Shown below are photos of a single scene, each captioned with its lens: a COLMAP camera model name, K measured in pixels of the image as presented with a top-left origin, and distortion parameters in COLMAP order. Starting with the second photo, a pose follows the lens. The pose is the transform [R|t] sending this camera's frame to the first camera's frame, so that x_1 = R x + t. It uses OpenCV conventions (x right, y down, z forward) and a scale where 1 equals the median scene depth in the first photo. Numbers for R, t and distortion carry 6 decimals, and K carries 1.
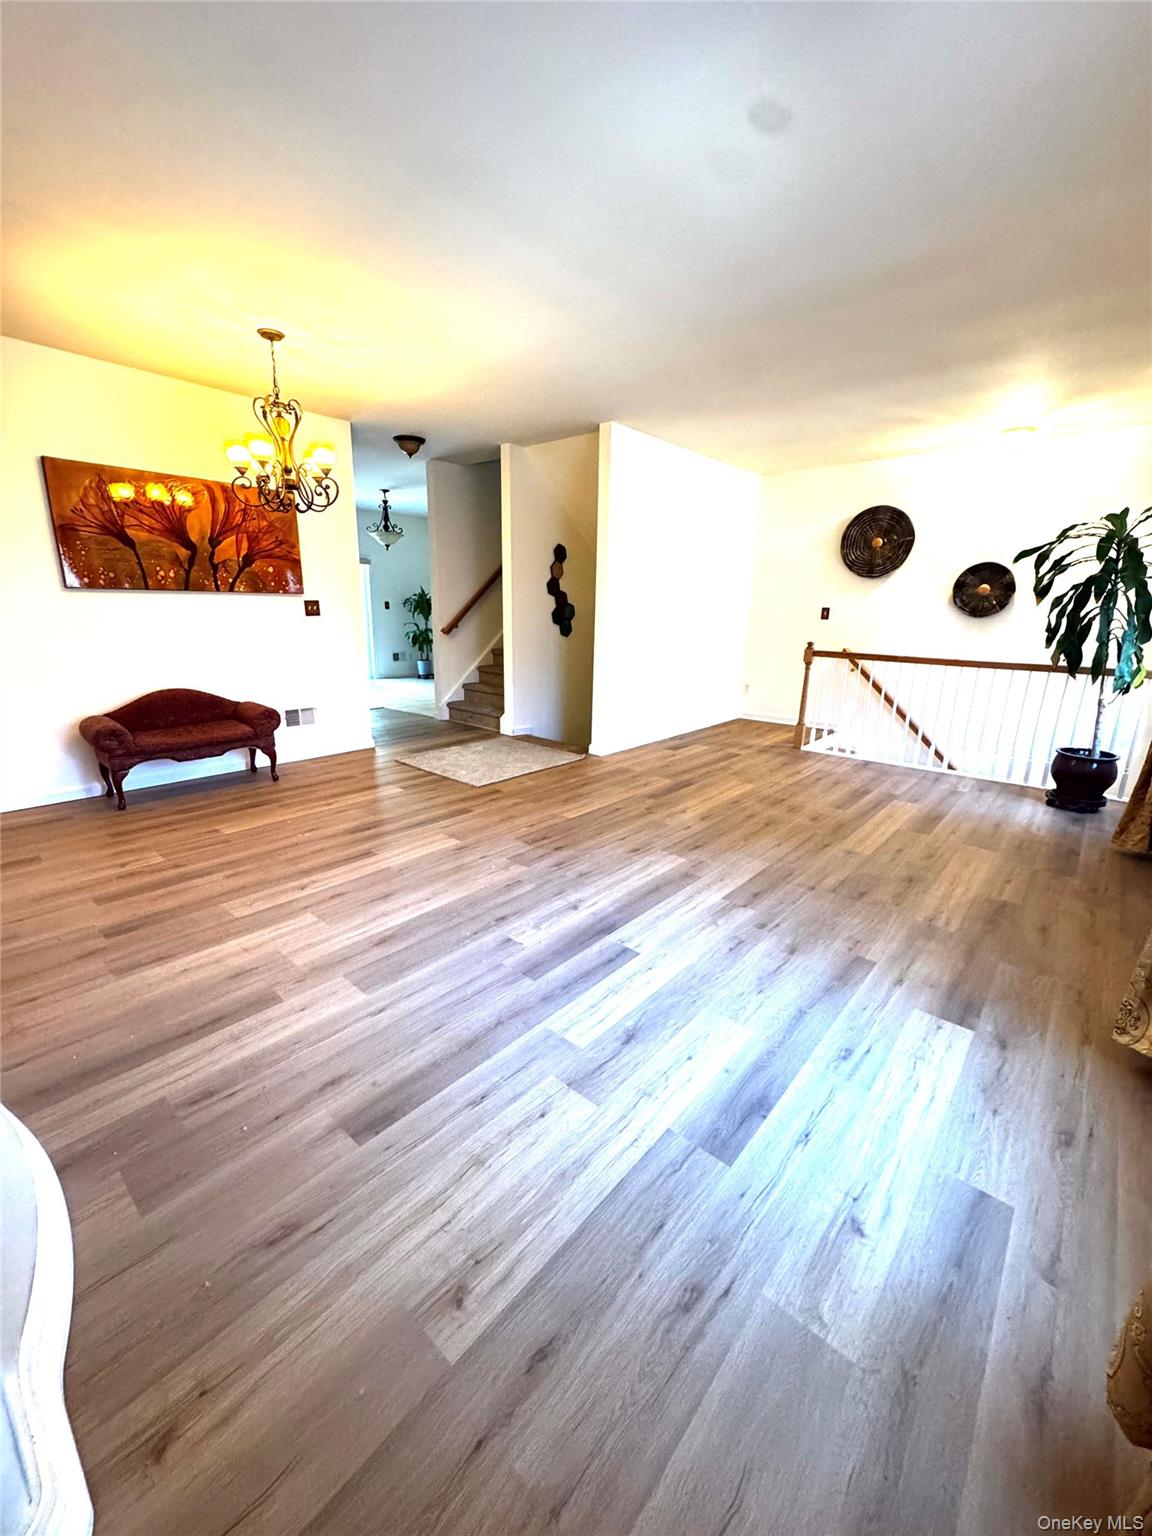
lens RADIAL K [[607.3, 0, 576.0], [0, 607.3, 768.0], [0, 0, 1]] dist [0.001454, 0.000175]
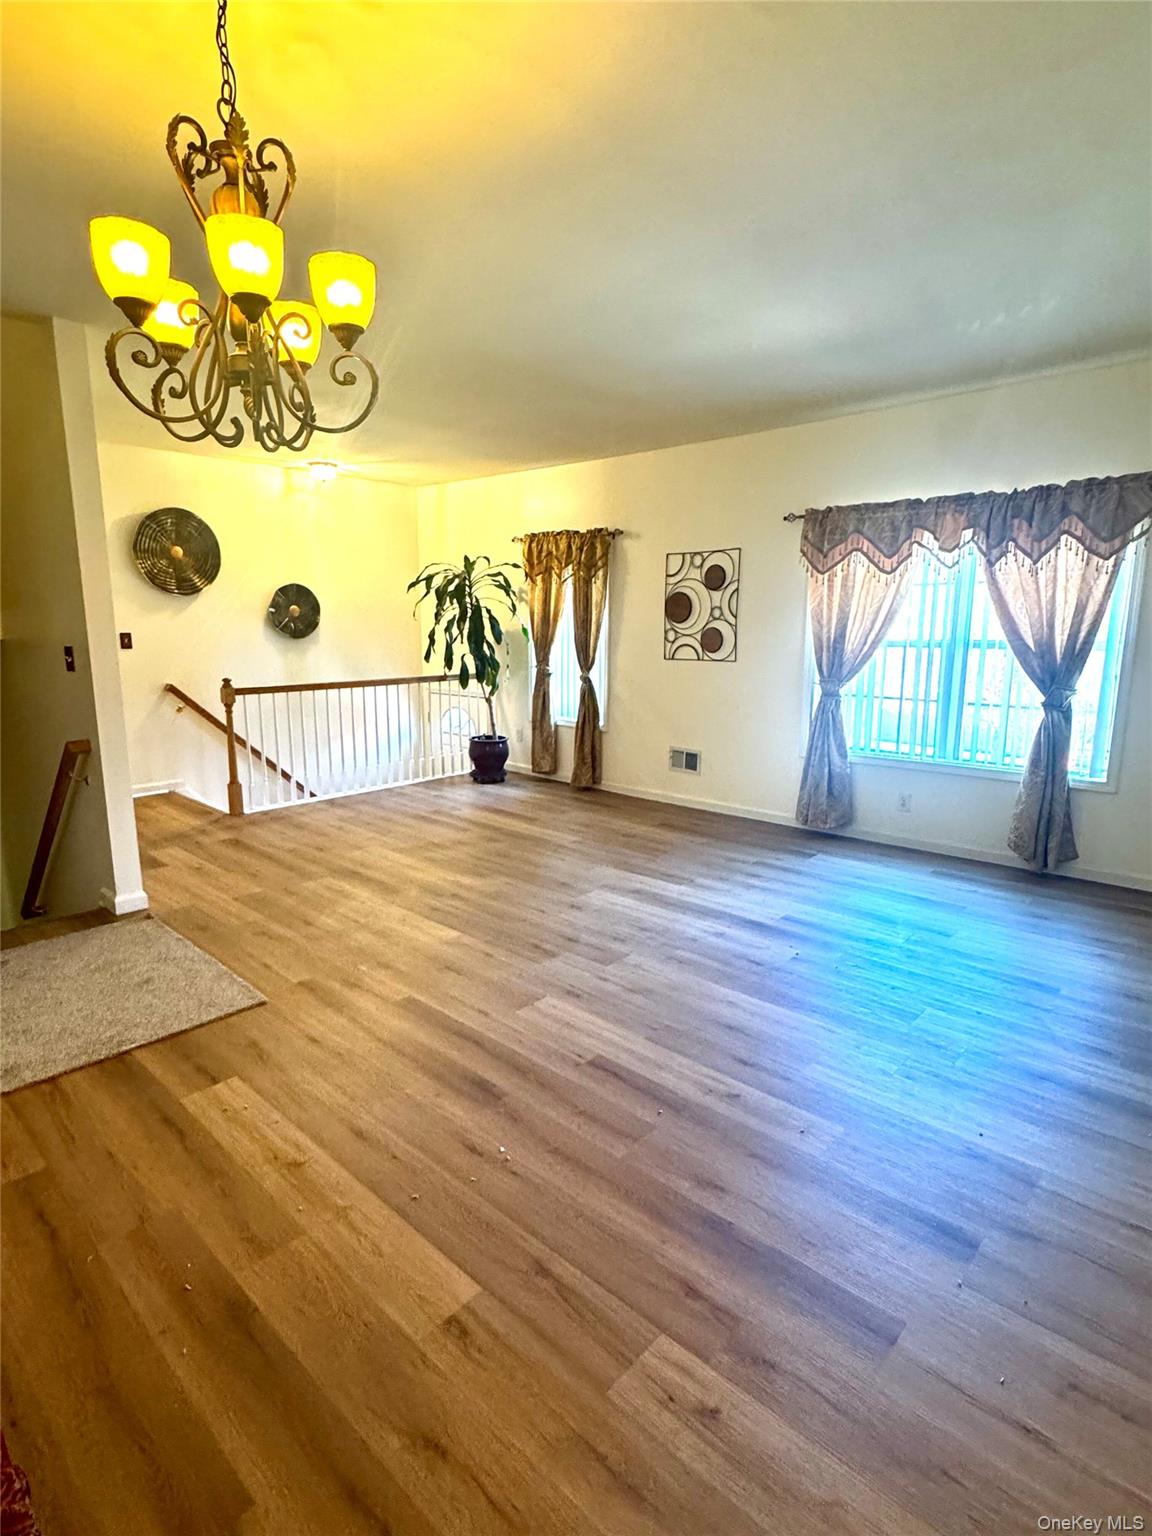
lens RADIAL K [[788.9, 0, 576.0], [0, 788.9, 768.0], [0, 0, 1]] dist [-0.001541, -0.000406]
pose [[0.034924, -0.202931, 0.978570, -1.021070], [0.259446, 0.947438, 0.187216, -0.284616], [-0.965126, 0.247348, 0.085738, 0.844982]]
